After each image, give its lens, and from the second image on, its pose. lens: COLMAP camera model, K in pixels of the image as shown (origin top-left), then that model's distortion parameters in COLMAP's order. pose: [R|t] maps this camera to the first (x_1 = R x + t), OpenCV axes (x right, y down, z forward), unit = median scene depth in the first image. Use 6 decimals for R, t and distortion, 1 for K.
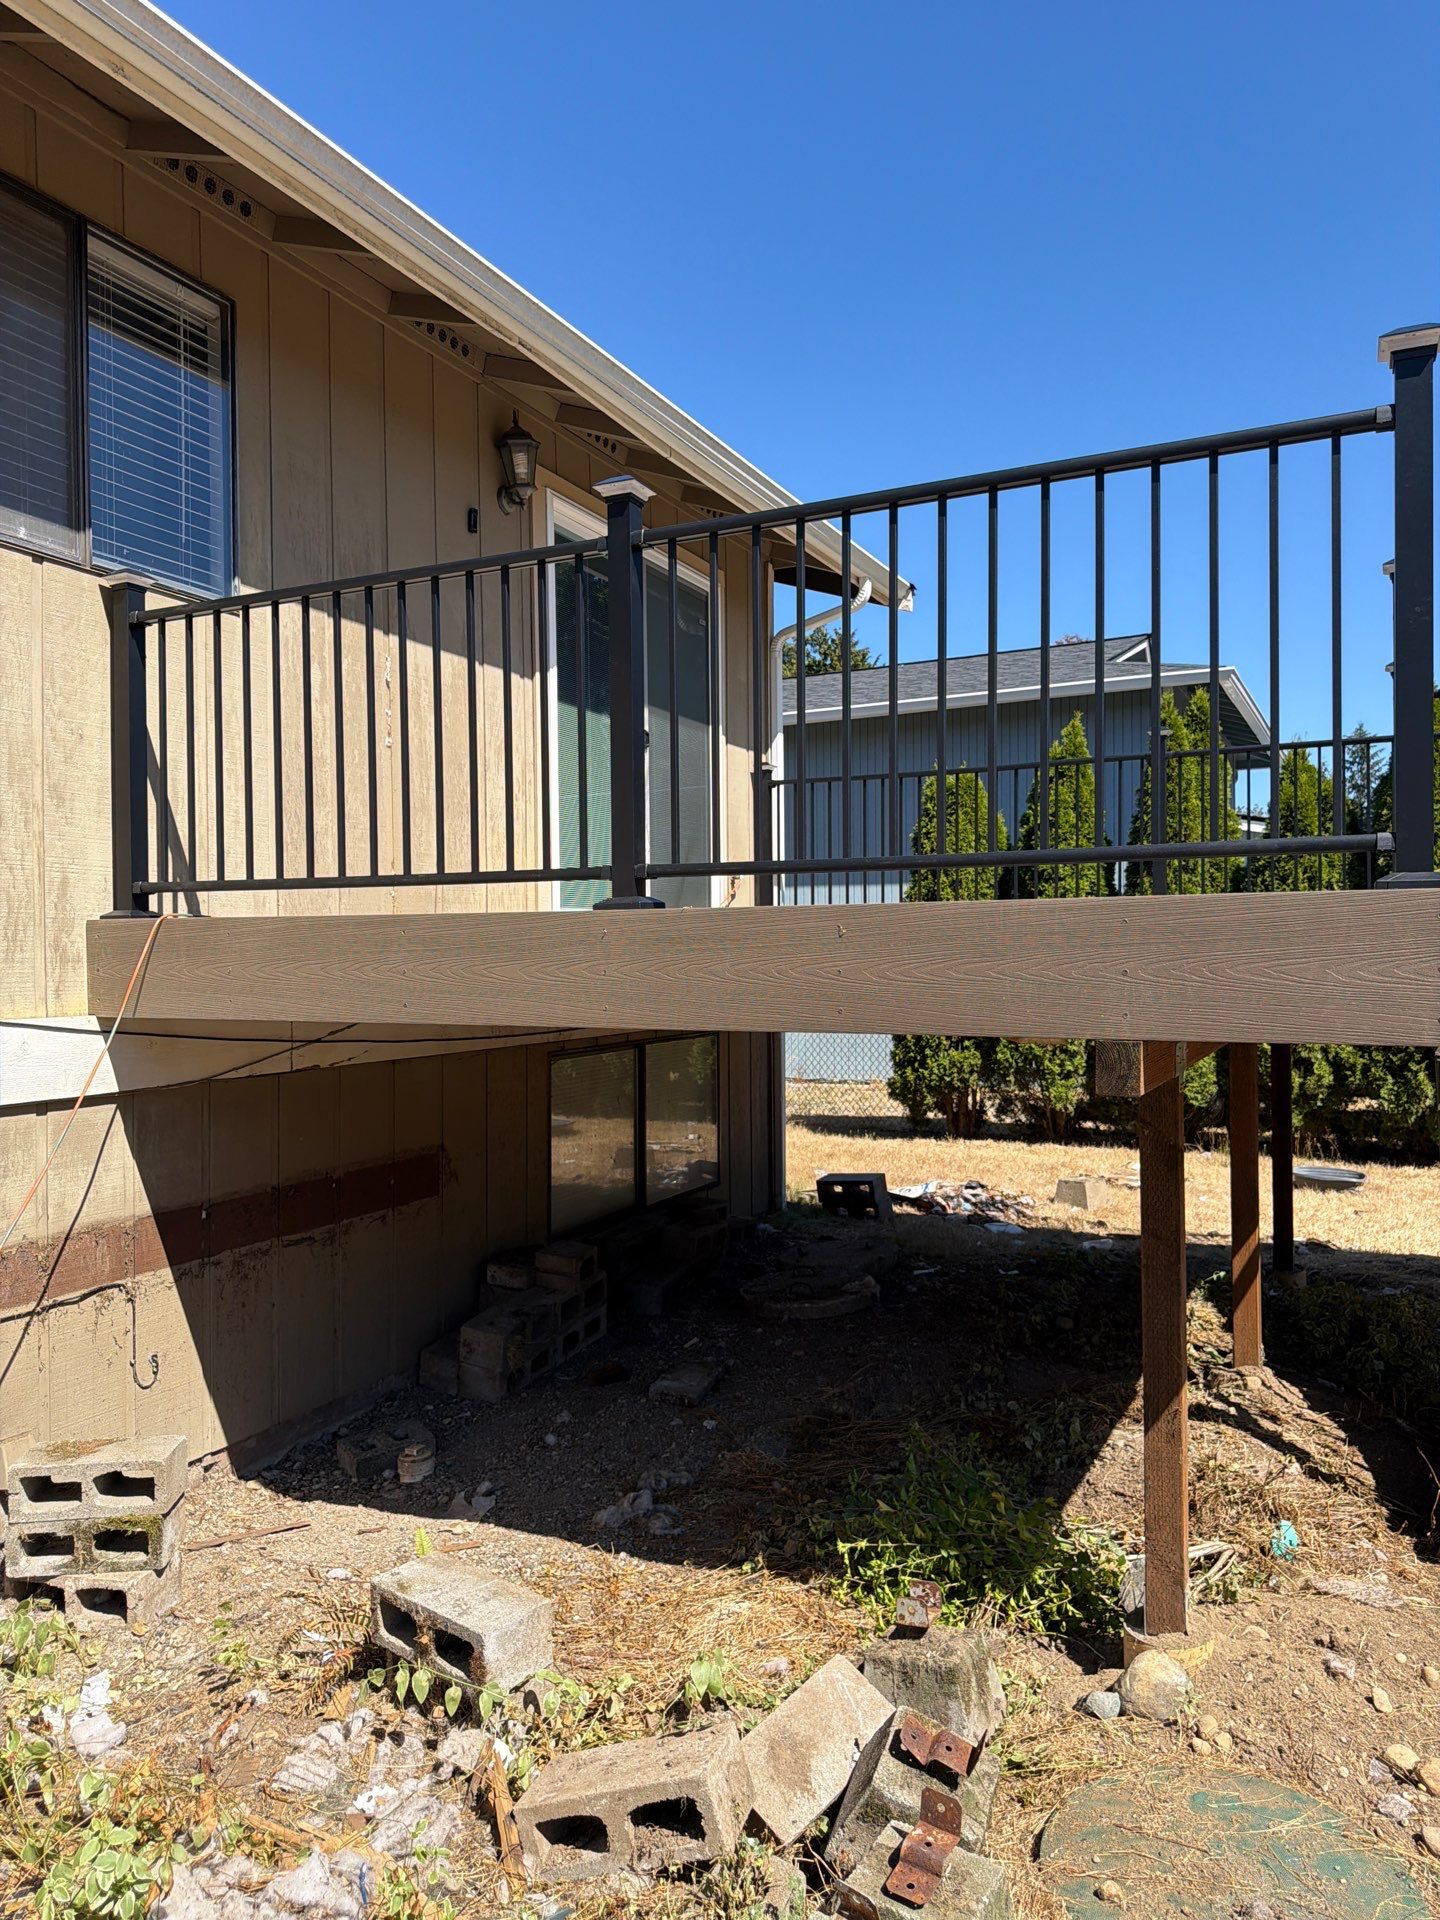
lens RADIAL K [[1361.9, 0, 721.5], [0, 1361.9, 970.4], [0, 0, 1]] dist [0.021561, -0.004053]
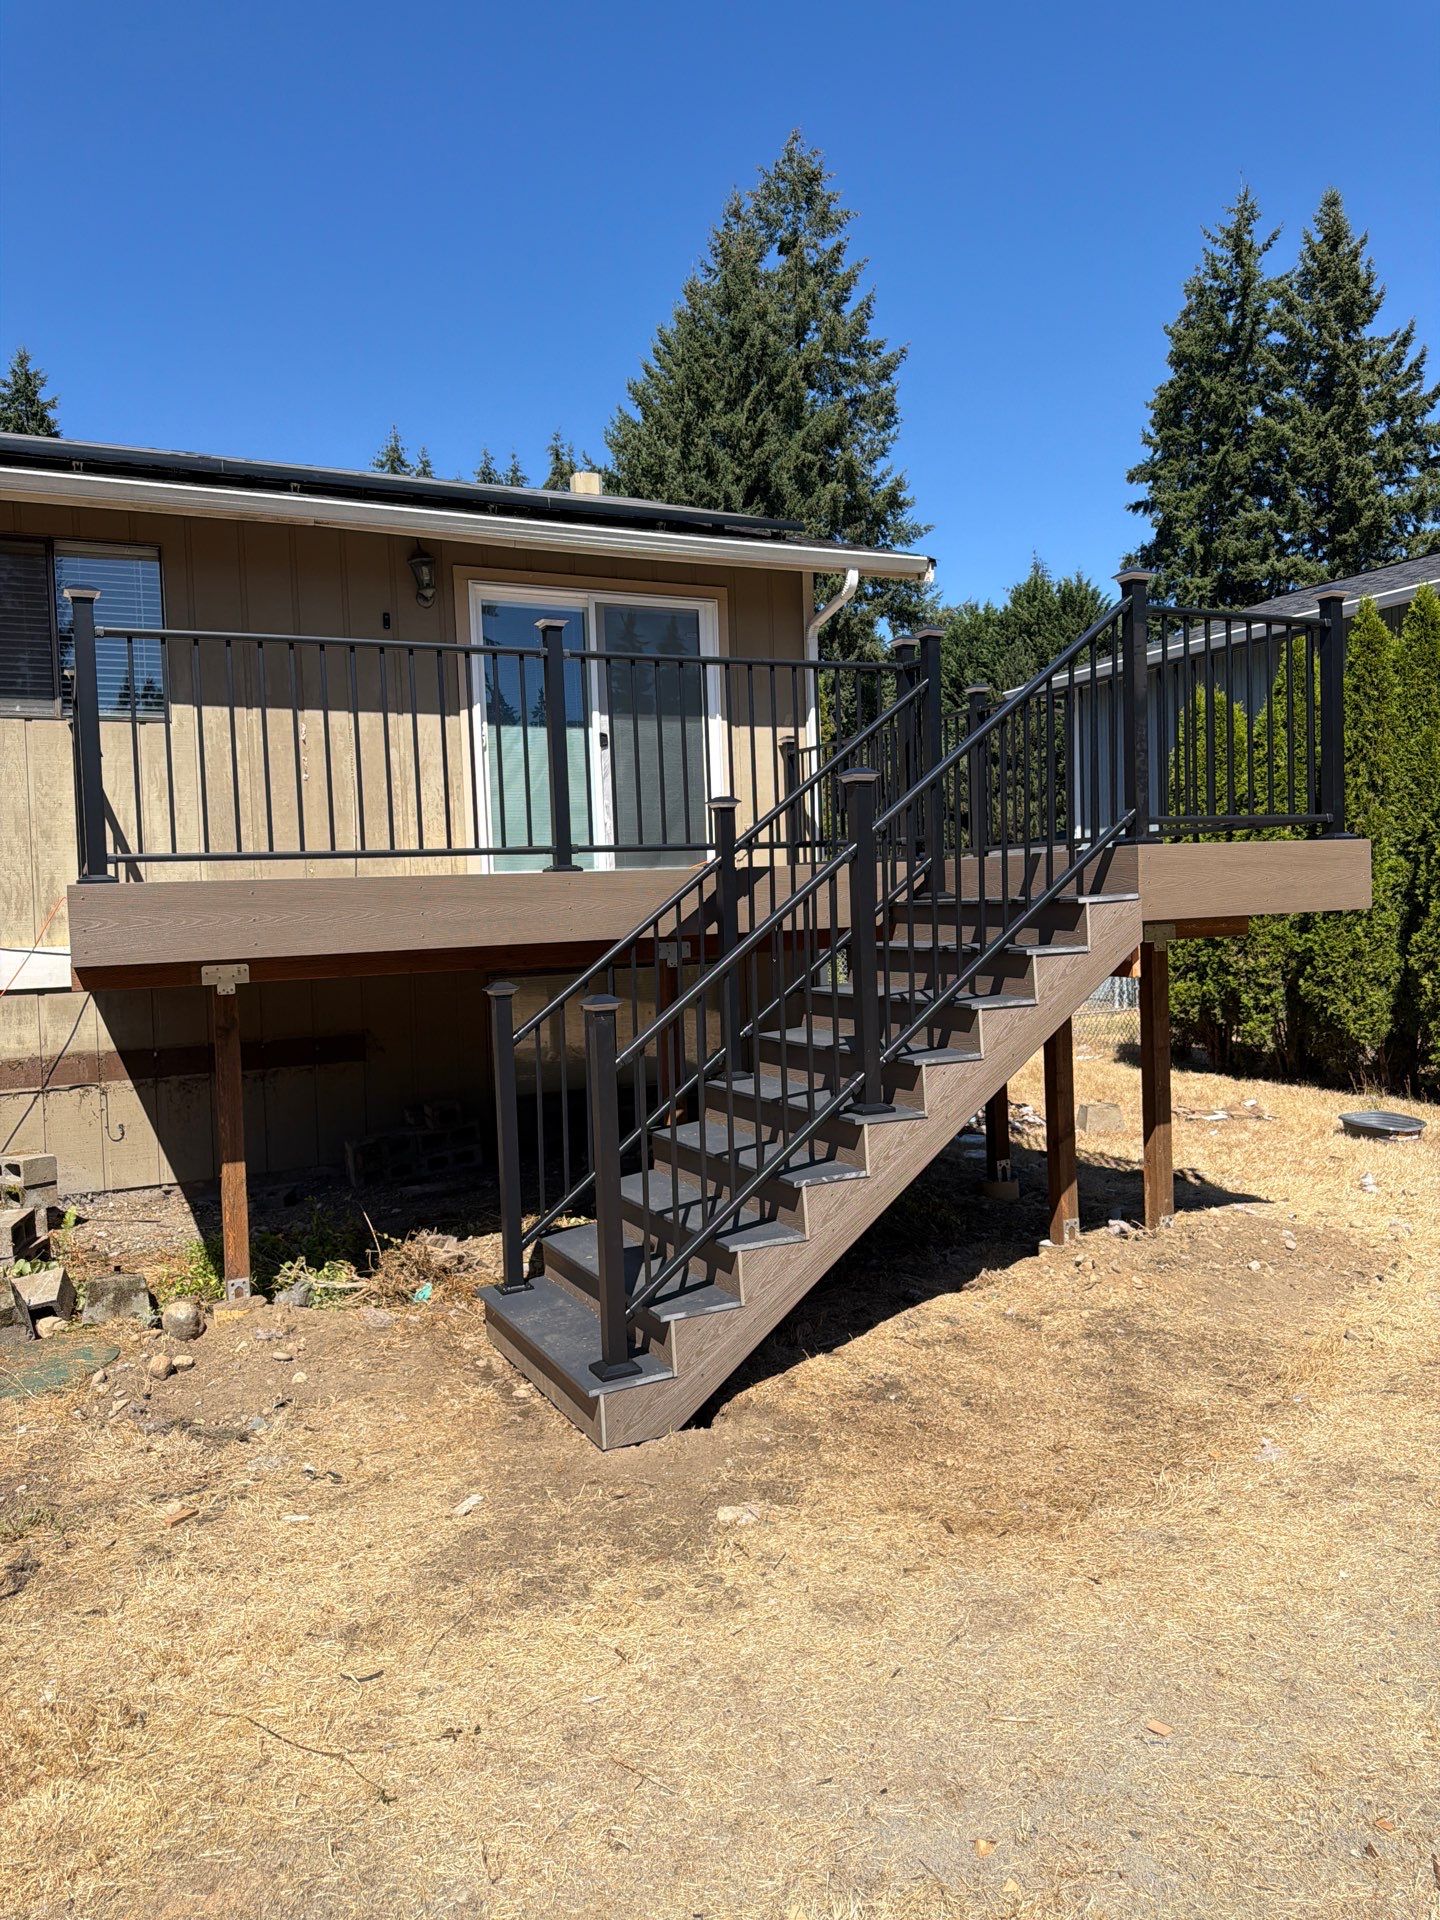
lens RADIAL K [[1361.9, 0, 722.6], [0, 1361.9, 957.6], [0, 0, 1]] dist [0.021561, -0.004053]
pose [[0.799547, 0.012115, -0.600482, 1.280033], [0.016120, 0.999003, 0.041620, -0.015177], [0.600387, -0.042956, 0.798555, -0.006128]]
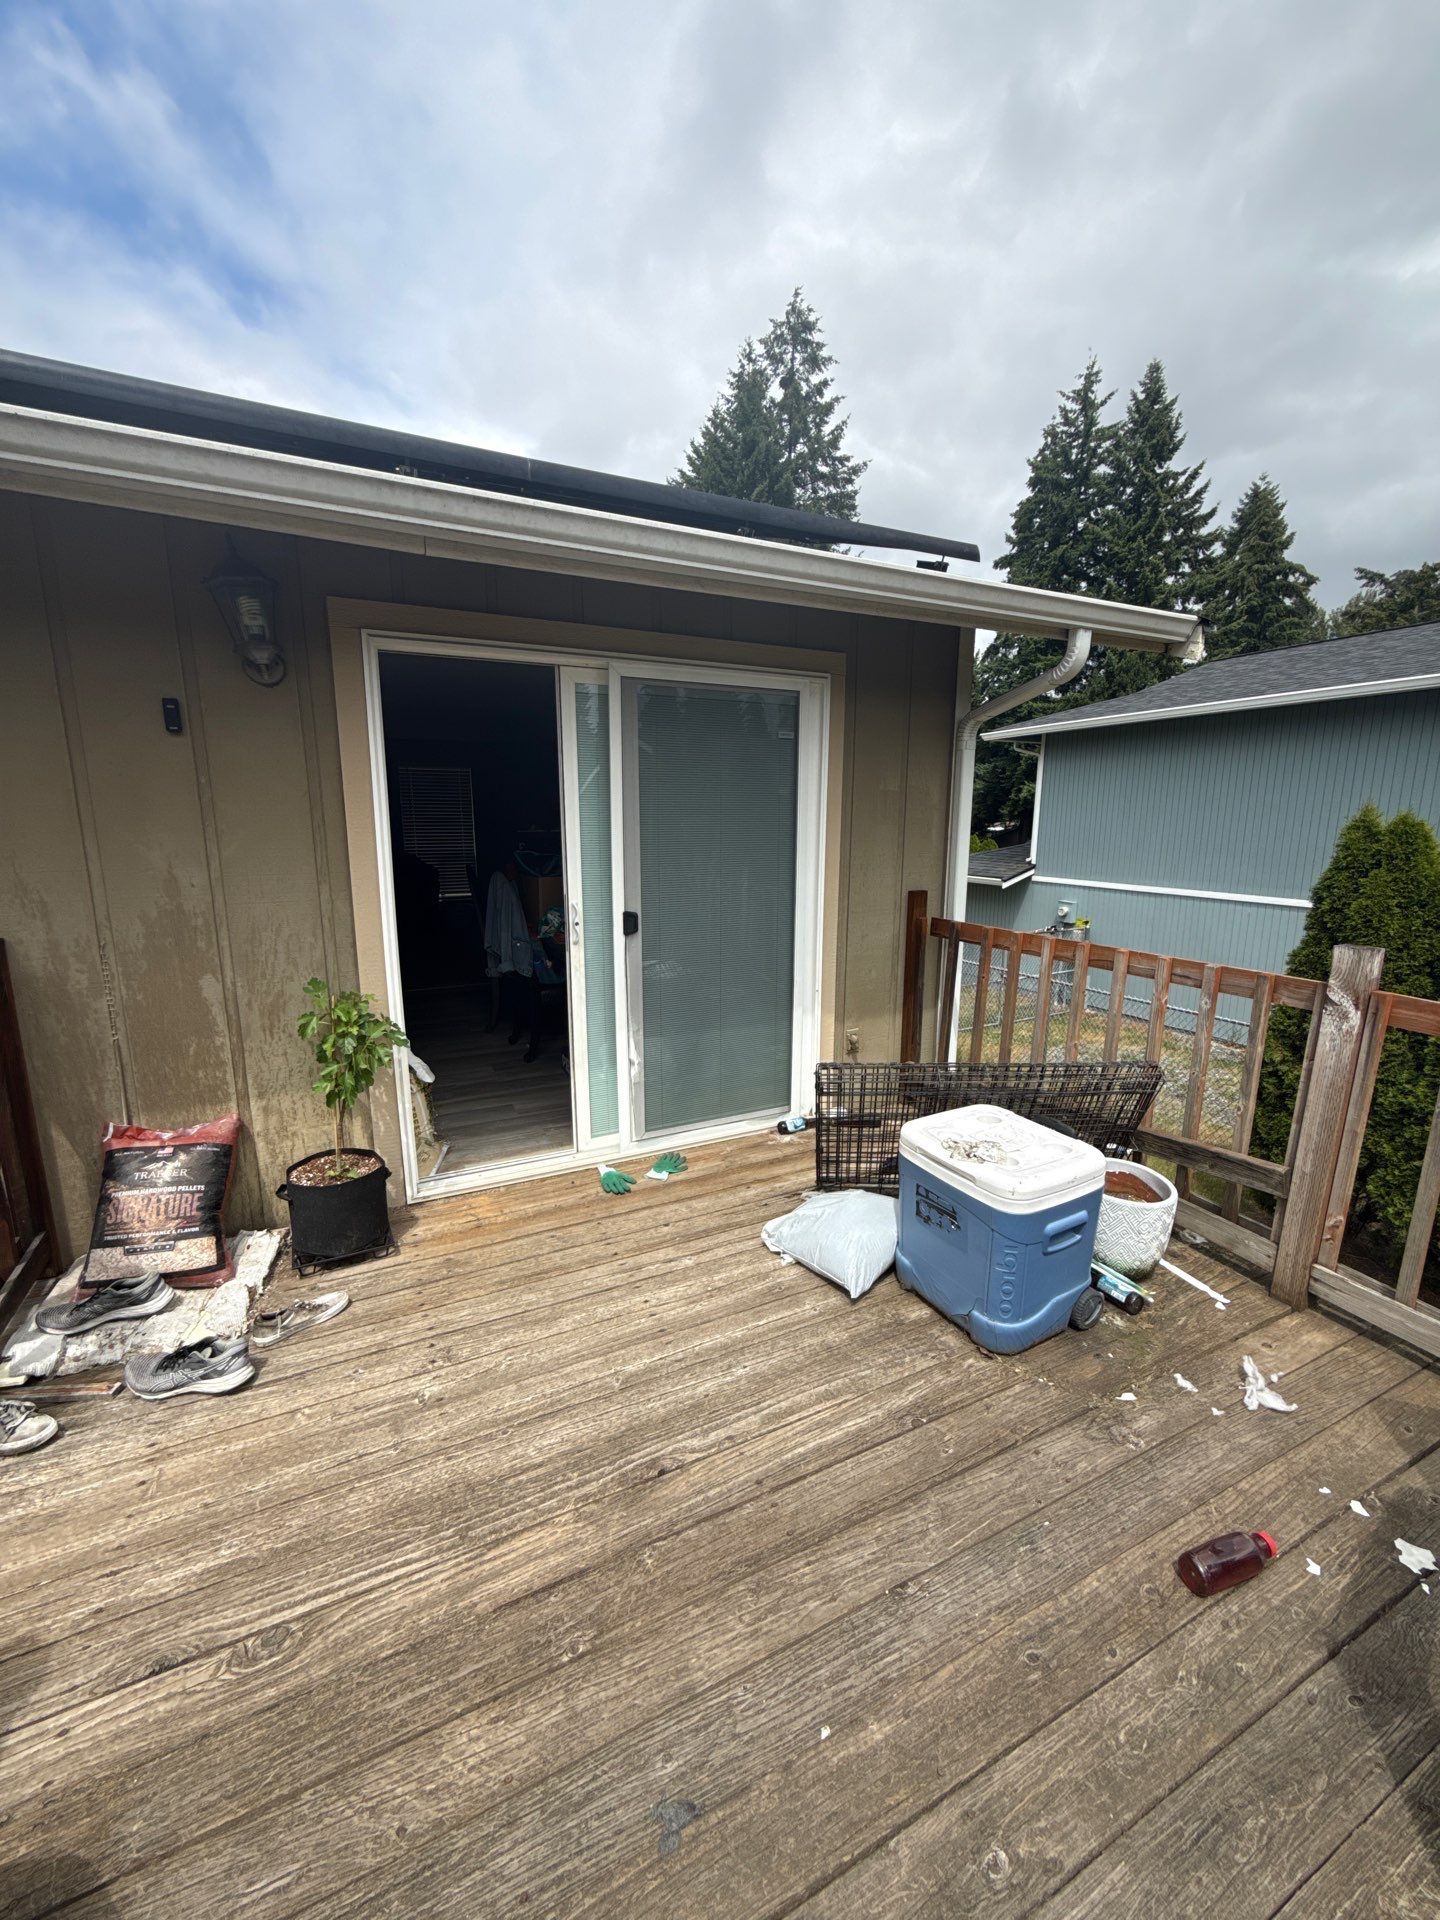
lens RADIAL K [[766.7, 0, 701.6], [0, 766.7, 965.9], [0, 0, 1]] dist [0.000607, -0.000083]
pose [[0.790758, 0.130512, -0.598054, 0.364788], [-0.019192, 0.981812, 0.188882, -0.348629], [0.611828, -0.137882, 0.778881, 1.038138]]
